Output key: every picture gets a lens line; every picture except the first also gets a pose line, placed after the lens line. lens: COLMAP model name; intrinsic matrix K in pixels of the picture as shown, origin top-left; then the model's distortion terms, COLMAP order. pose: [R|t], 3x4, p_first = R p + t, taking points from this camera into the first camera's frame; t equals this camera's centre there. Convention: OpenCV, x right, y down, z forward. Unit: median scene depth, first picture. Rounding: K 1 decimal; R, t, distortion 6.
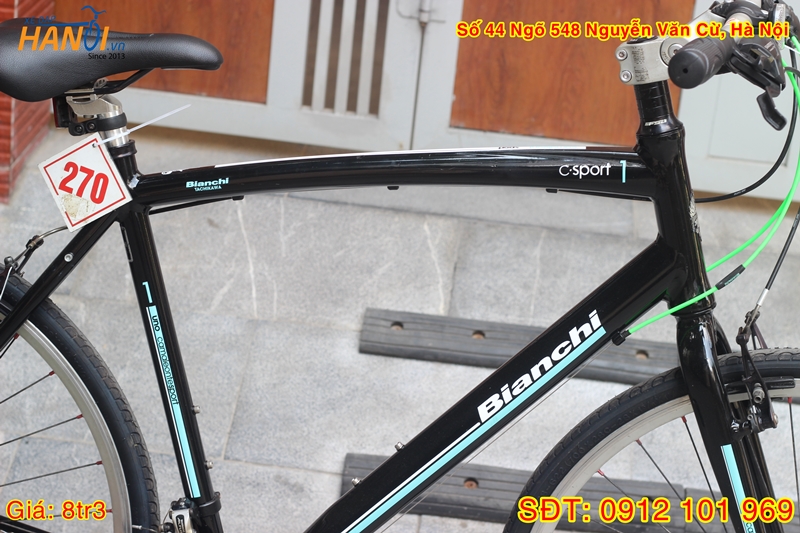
lens RADIAL K [[1927.6, 0, 398.3], [0, 1927.6, 263.7], [0, 0, 1]] dist [-0.060101, 0.000000]
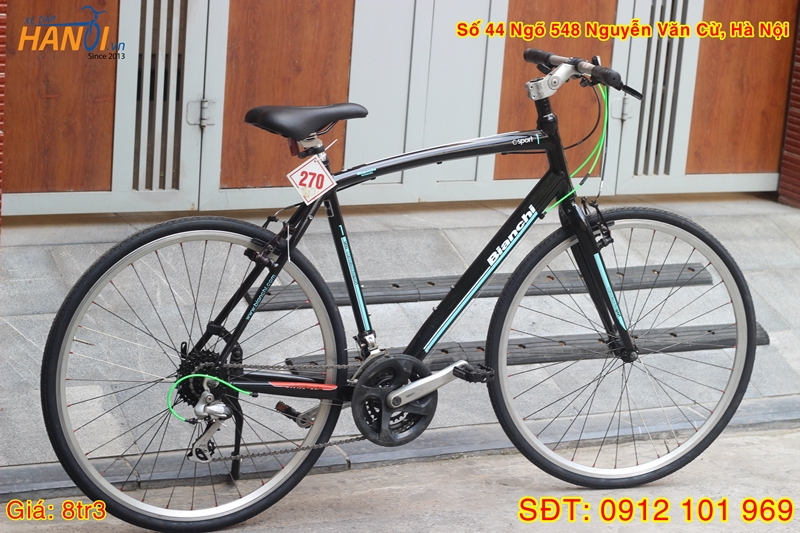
lens RADIAL K [[1927.6, 0, 403.0], [0, 1927.6, 265.6], [0, 0, 1]] dist [-0.060101, 0.000000]
pose [[0.856229, -0.156271, 0.492393, -1.092005], [0.199792, 0.979152, -0.036667, 0.140477], [-0.476398, 0.129772, 0.869600, -0.814382]]
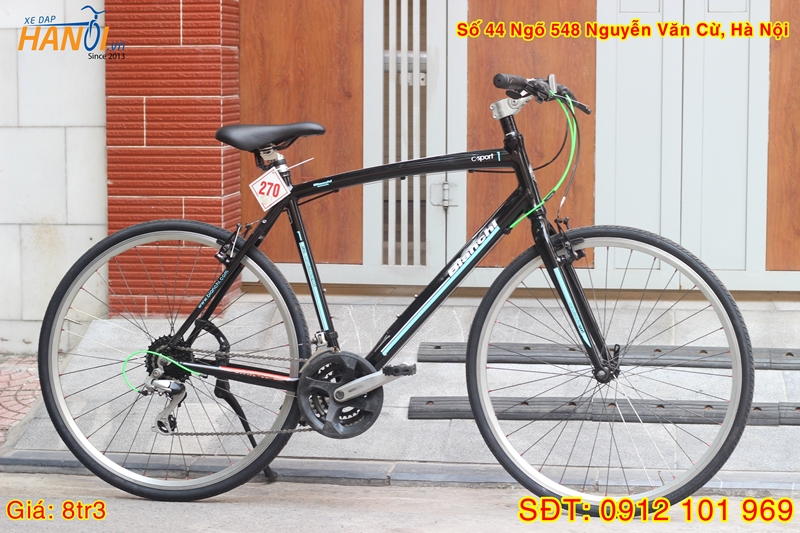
lens RADIAL K [[1927.6, 0, 397.3], [0, 1927.6, 267.1], [0, 0, 1]] dist [-0.060101, 0.000000]
pose [[0.993945, -0.090317, -0.062586, 0.123148], [0.069779, 0.958783, -0.275437, 0.683715], [0.084883, 0.269402, 0.959280, -1.158939]]
